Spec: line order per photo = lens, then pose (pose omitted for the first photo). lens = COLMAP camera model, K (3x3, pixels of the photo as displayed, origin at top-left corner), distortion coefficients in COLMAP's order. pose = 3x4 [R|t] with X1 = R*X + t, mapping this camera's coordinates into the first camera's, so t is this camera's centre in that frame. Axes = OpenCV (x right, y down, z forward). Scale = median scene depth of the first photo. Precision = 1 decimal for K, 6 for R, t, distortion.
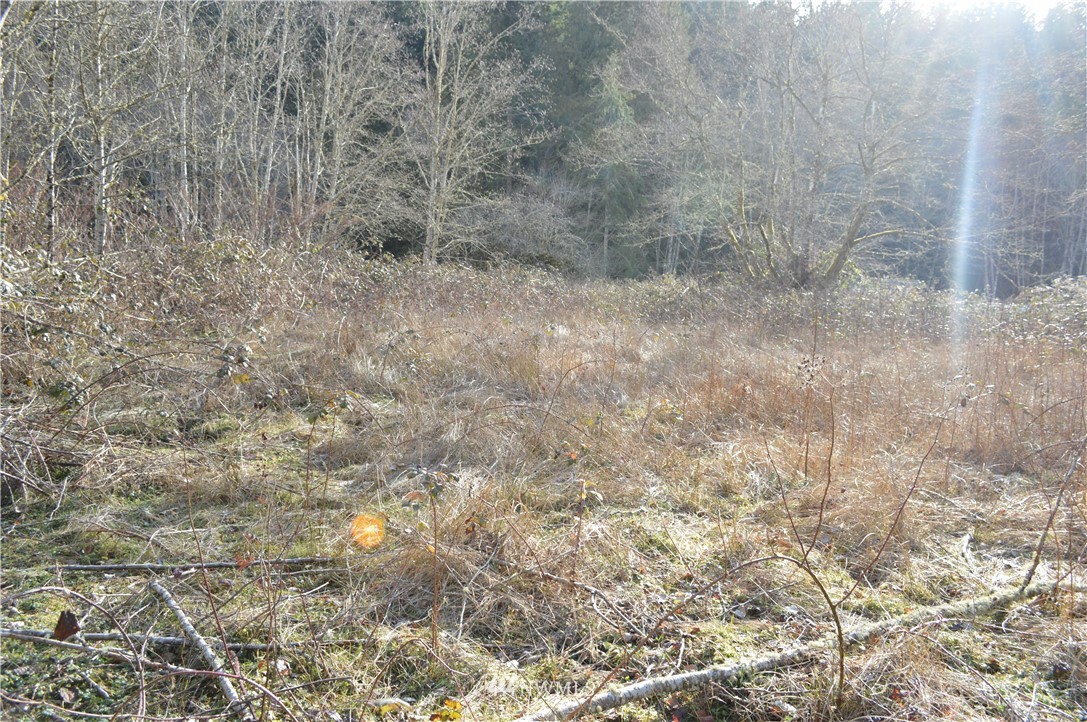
lens RADIAL K [[854.0, 0, 546.5], [0, 854.0, 356.6], [0, 0, 1]] dist [-0.011621, 0.003136]
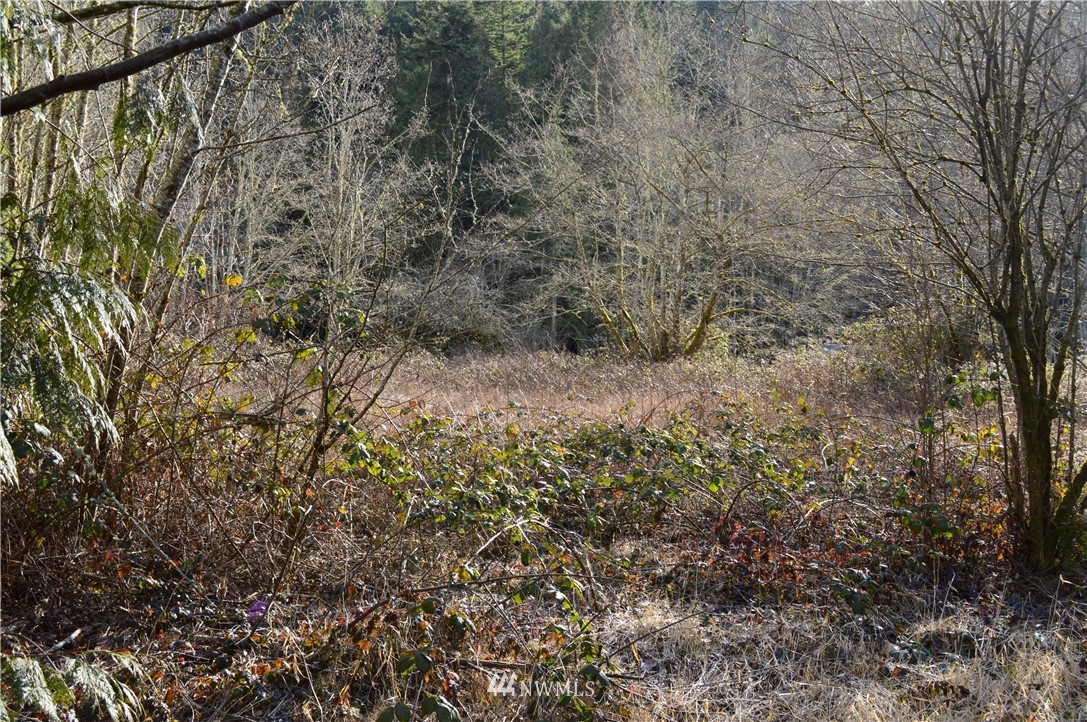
lens RADIAL K [[1215.0, 0, 543.5], [0, 1215.0, 361.0], [0, 0, 1]] dist [0.002306, 0.001338]
pose [[0.999554, -0.022462, -0.019666, 0.141040], [0.020939, 0.997000, -0.074514, 0.027069], [0.021280, 0.074069, 0.997026, -0.473544]]
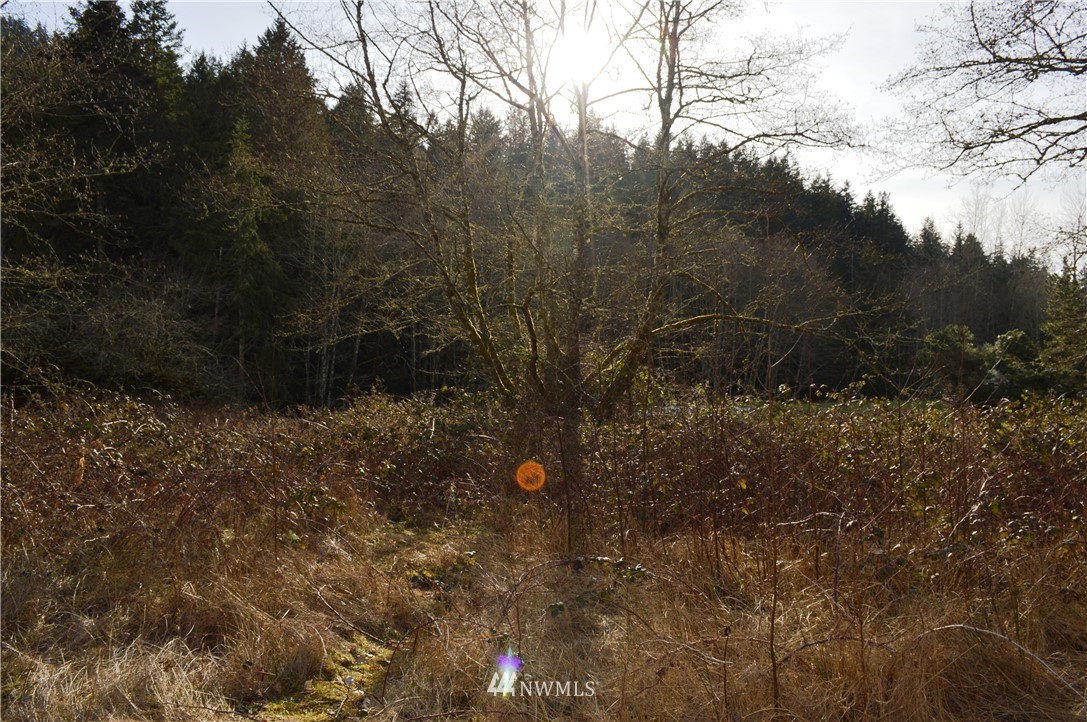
lens RADIAL K [[854.0, 0, 546.5], [0, 854.0, 356.6], [0, 0, 1]] dist [-0.011621, 0.003136]
pose [[0.911524, -0.027964, 0.410296, 0.007212], [0.082390, 0.989876, -0.115574, -0.033115], [-0.402910, 0.139153, 0.904599, 0.307605]]
